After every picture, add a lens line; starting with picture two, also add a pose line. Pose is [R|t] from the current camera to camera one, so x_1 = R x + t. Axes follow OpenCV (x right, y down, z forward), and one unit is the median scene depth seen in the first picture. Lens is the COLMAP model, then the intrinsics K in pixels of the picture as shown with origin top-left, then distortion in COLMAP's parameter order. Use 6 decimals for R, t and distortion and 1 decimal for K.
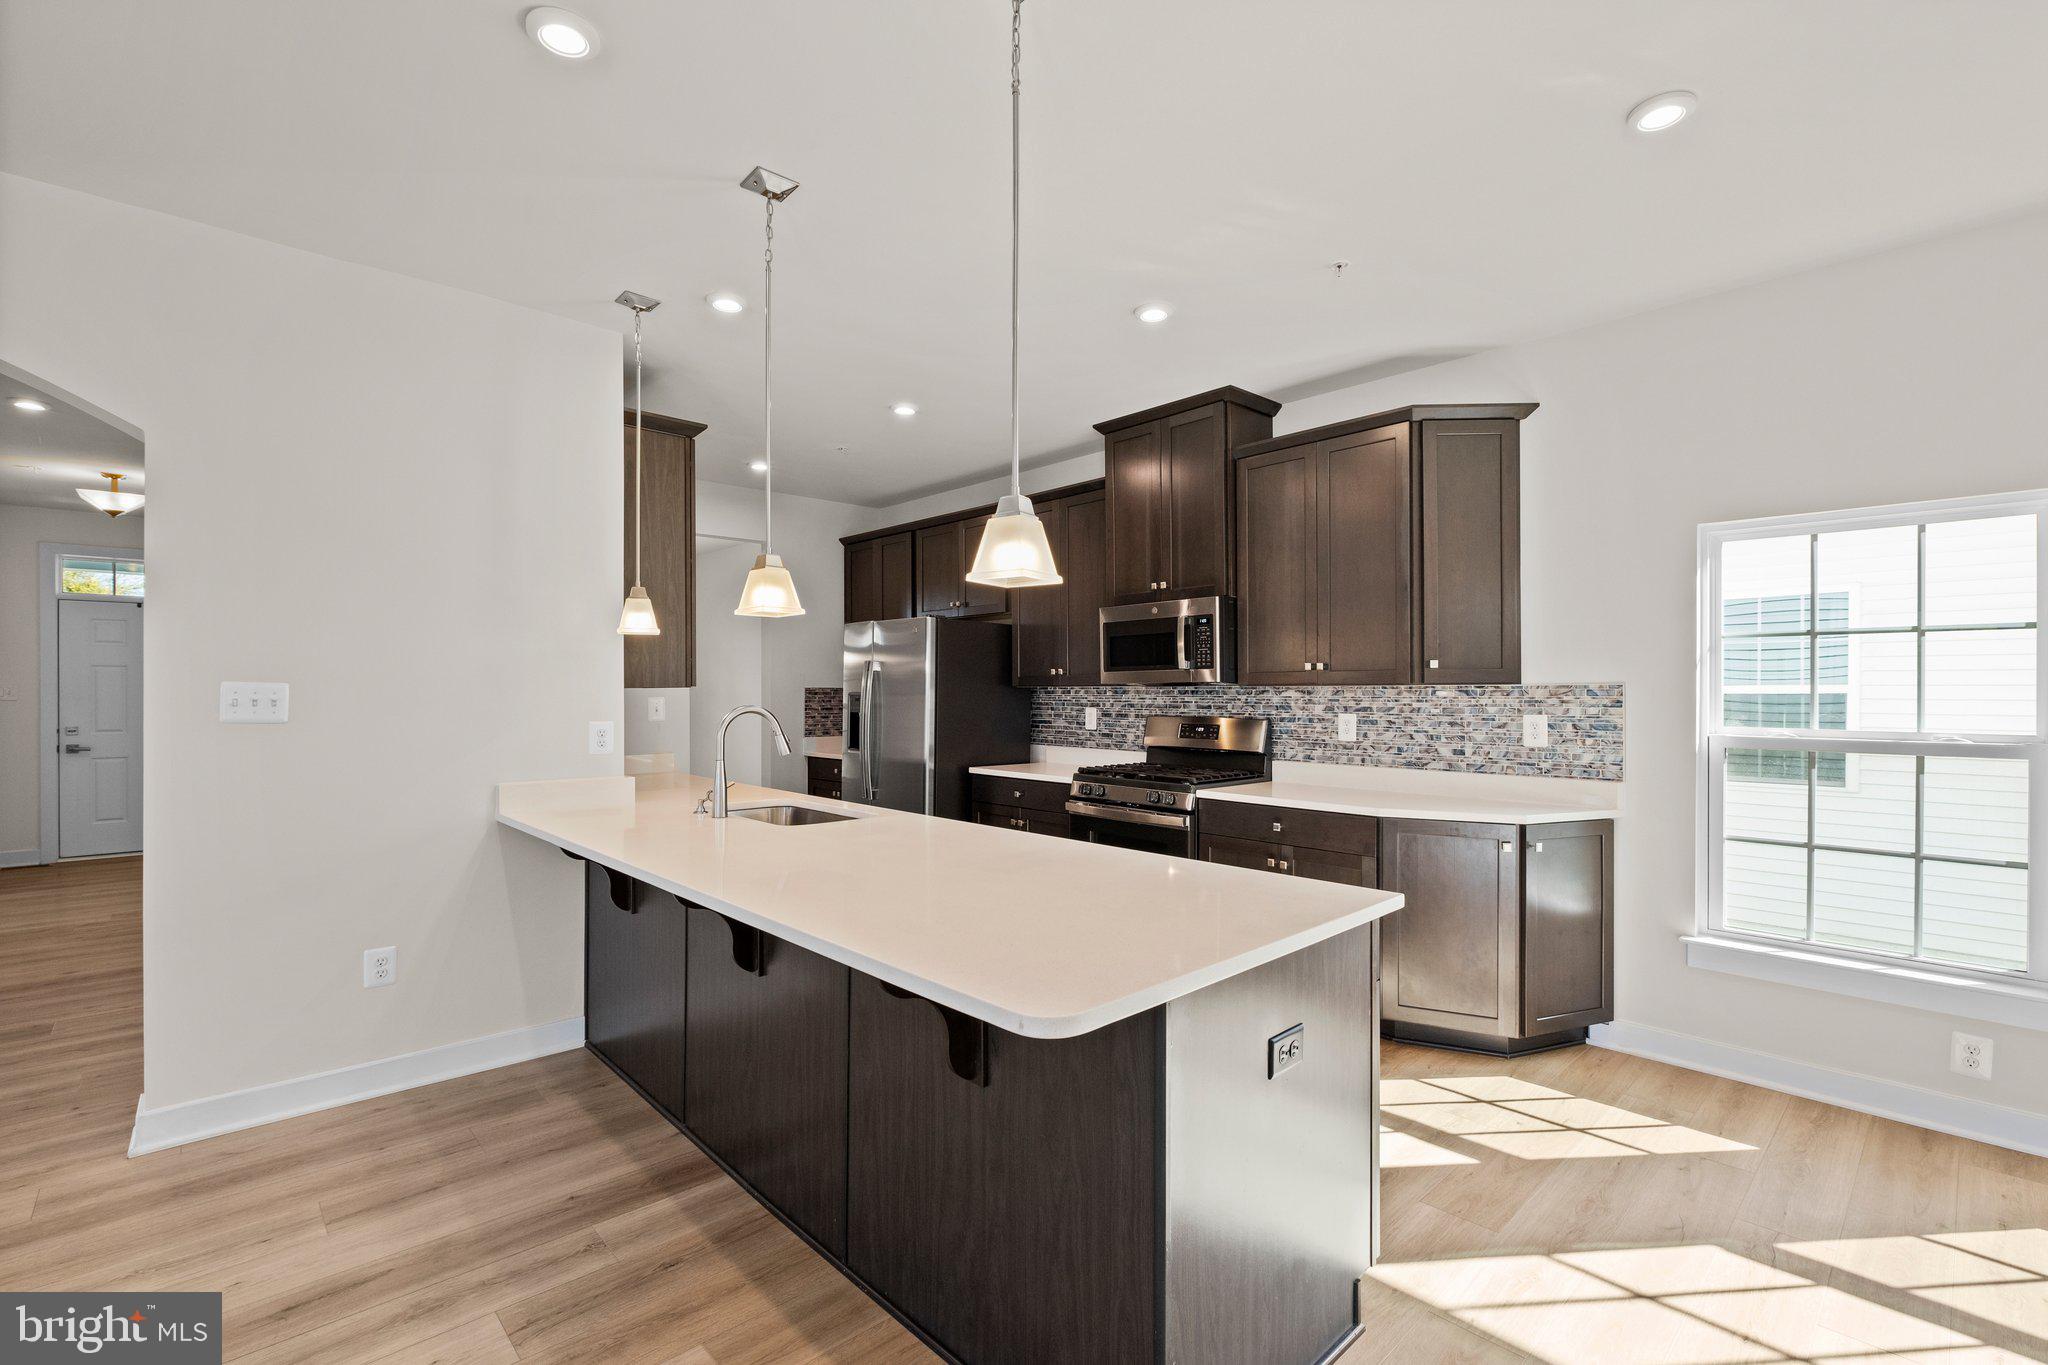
lens RADIAL K [[899.8, 0, 1049.1], [0, 899.8, 681.4], [0, 0, 1]] dist [0.004521, -0.003005]
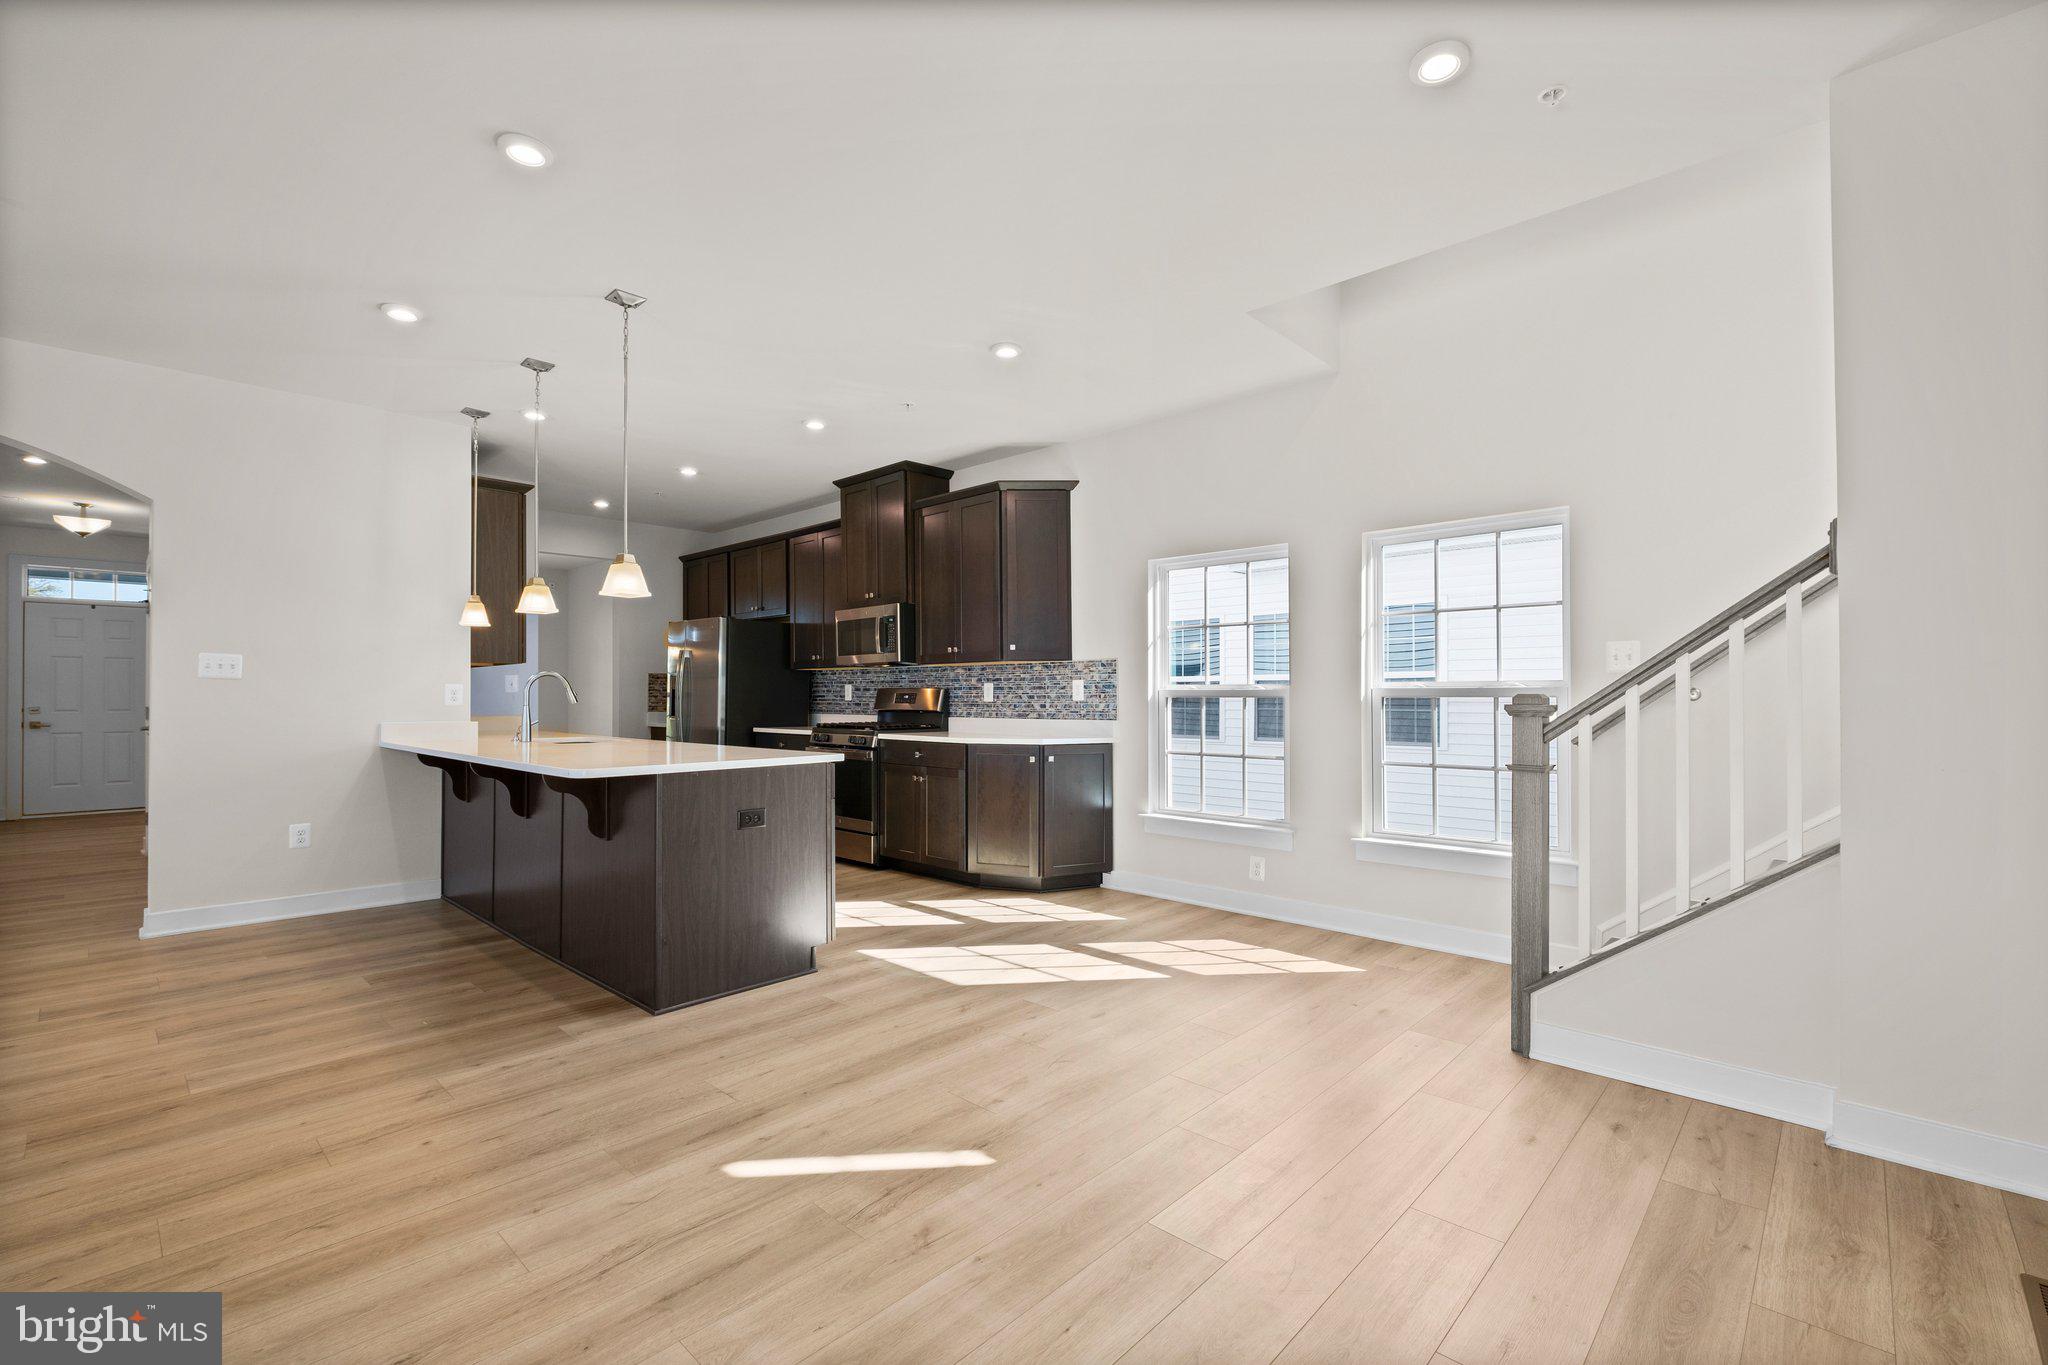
lens RADIAL K [[899.8, 0, 1053.0], [0, 899.8, 679.5], [0, 0, 1]] dist [0.004521, -0.003005]
pose [[0.998391, -0.000896, 0.056703, 0.389151], [0.001394, 0.999961, -0.008742, 0.047536], [-0.056693, 0.008807, 0.998353, -0.524176]]
